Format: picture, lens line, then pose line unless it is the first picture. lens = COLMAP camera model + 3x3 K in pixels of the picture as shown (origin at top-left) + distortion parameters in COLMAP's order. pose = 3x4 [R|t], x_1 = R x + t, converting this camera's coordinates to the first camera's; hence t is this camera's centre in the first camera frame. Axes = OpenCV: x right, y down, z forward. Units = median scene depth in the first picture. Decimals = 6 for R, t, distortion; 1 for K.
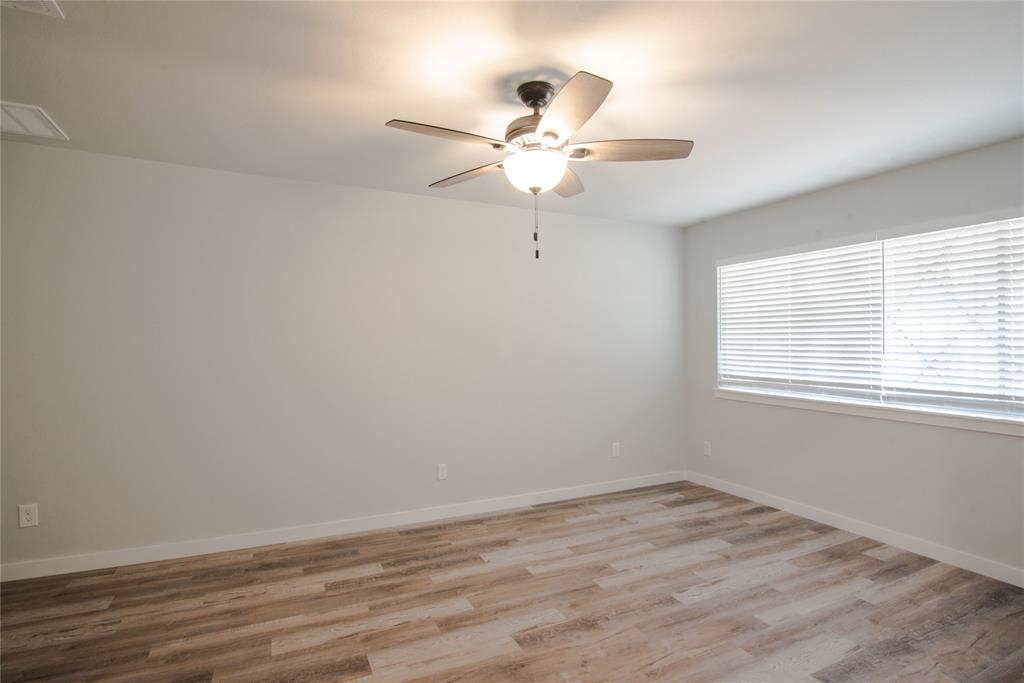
lens RADIAL K [[503.9, 0, 510.6], [0, 503.9, 337.1], [0, 0, 1]] dist [-0.019186, -0.000907]
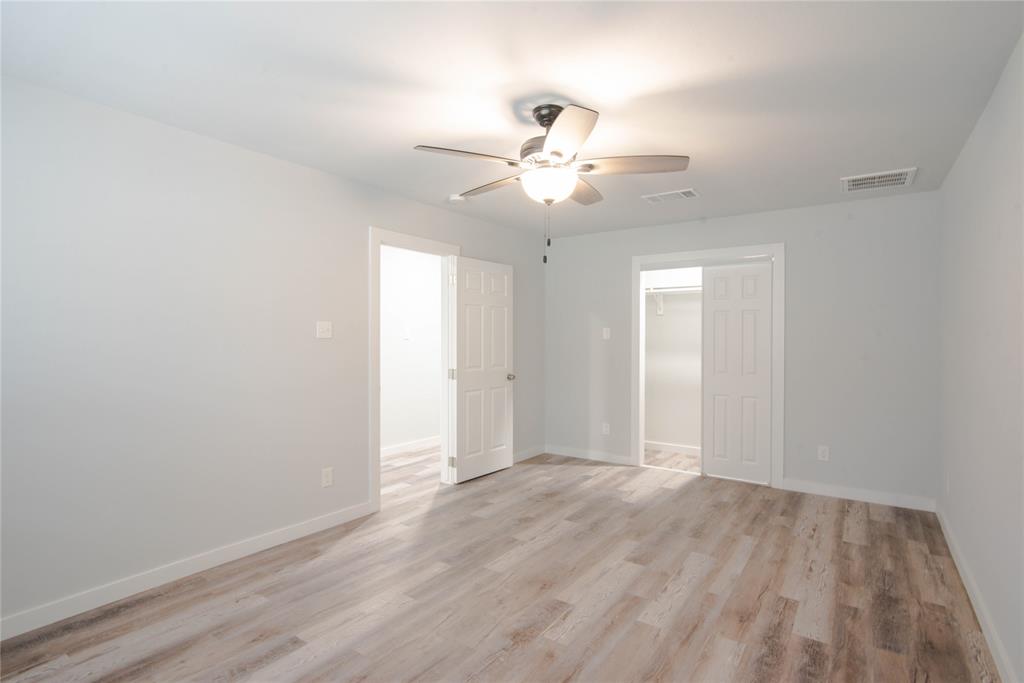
lens RADIAL K [[503.9, 0, 510.6], [0, 503.9, 337.1], [0, 0, 1]] dist [-0.019186, -0.000907]
pose [[-0.873273, -0.005334, -0.487202, 0.598767], [-0.000623, 0.999951, -0.009831, 0.021437], [0.487231, -0.008282, -0.873234, 1.726905]]
